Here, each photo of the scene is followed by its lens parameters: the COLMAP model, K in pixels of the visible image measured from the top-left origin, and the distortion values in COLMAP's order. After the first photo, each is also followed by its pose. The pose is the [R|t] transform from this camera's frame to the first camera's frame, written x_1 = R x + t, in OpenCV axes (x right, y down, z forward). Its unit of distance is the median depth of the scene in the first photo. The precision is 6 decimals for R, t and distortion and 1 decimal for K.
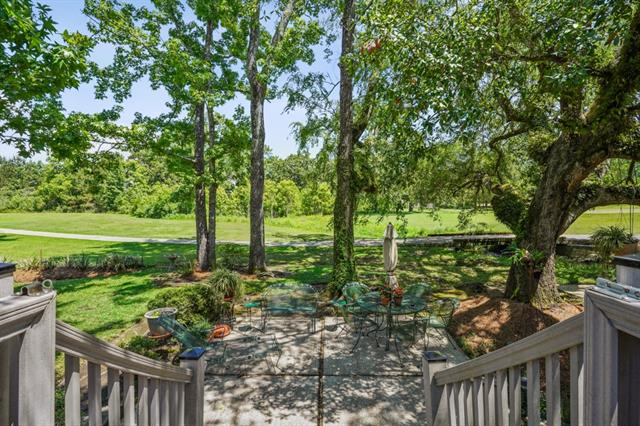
lens RADIAL K [[315.4, 0, 312.4], [0, 315.4, 212.7], [0, 0, 1]] dist [0.001560, 0.000038]
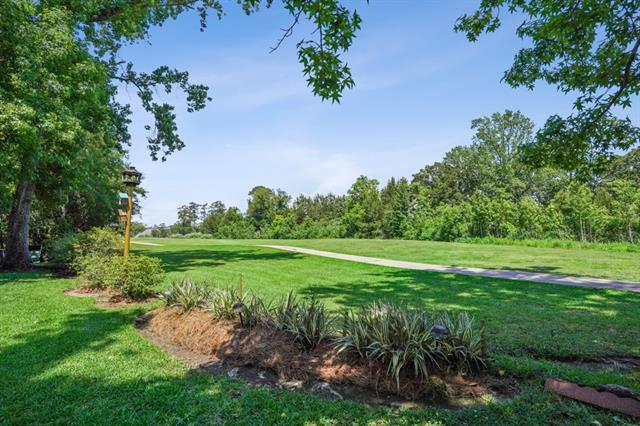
lens RADIAL K [[325.6, 0, 320.0], [0, 325.6, 213.0], [0, 0, 1]] dist [-0.038589, 0.000102]
pose [[0.694603, -0.060988, -0.716803, -0.080210], [-0.004709, 0.995993, -0.089306, 0.012492], [0.719378, 0.065408, 0.691533, 0.131052]]
